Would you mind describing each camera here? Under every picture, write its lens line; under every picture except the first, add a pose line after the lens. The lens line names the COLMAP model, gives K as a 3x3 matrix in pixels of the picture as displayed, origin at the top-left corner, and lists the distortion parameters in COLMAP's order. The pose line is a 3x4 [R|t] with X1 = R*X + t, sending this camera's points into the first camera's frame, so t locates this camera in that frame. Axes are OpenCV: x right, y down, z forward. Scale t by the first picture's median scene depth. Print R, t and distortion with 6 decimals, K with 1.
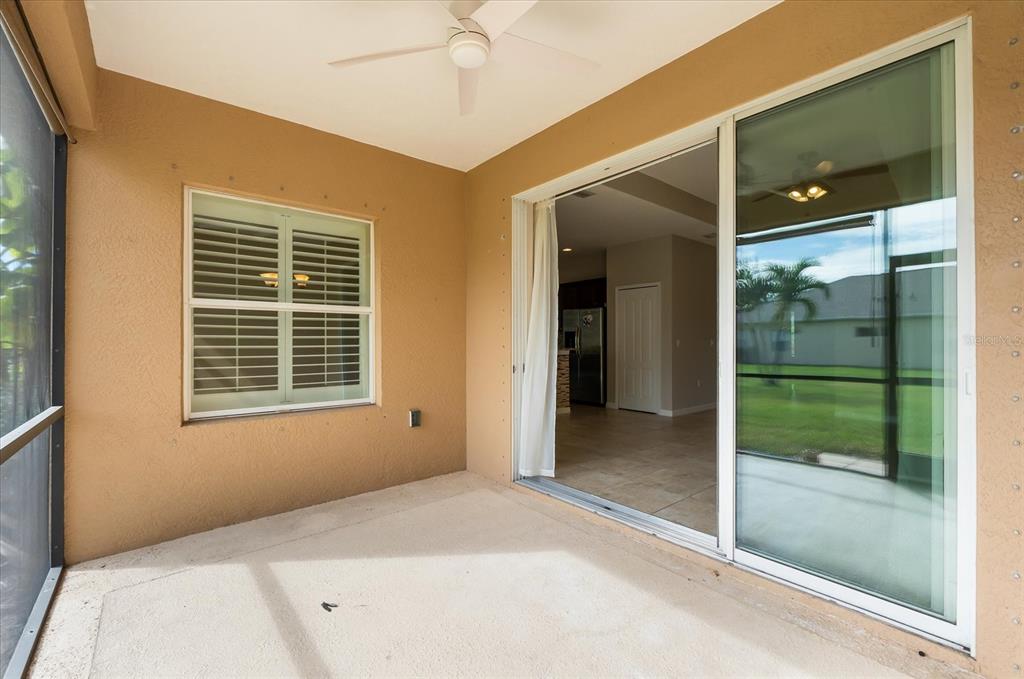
lens RADIAL K [[425.6, 0, 509.3], [0, 425.6, 345.1], [0, 0, 1]] dist [0.006659, -0.000443]
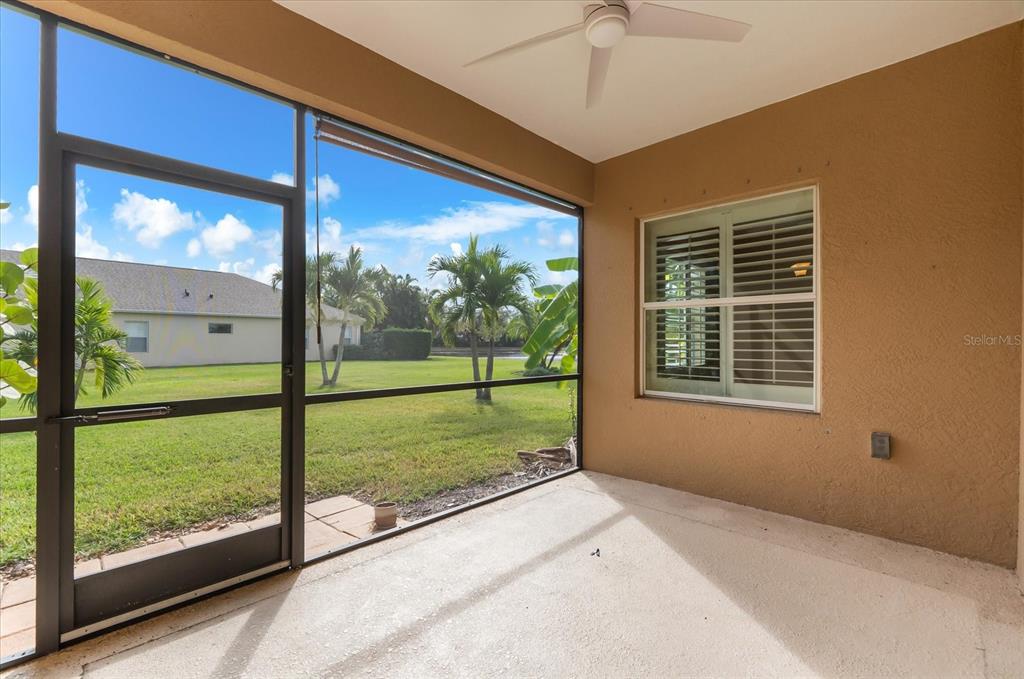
lens RADIAL K [[444.6, 0, 512.0], [0, 444.6, 339.5], [0, 0, 1]] dist [0.000345, 0.000007]
pose [[0.118051, 0.005257, -0.992994, 0.471225], [-0.002324, 0.999985, 0.005017, -0.003078], [0.993005, 0.001716, 0.118062, 0.356709]]
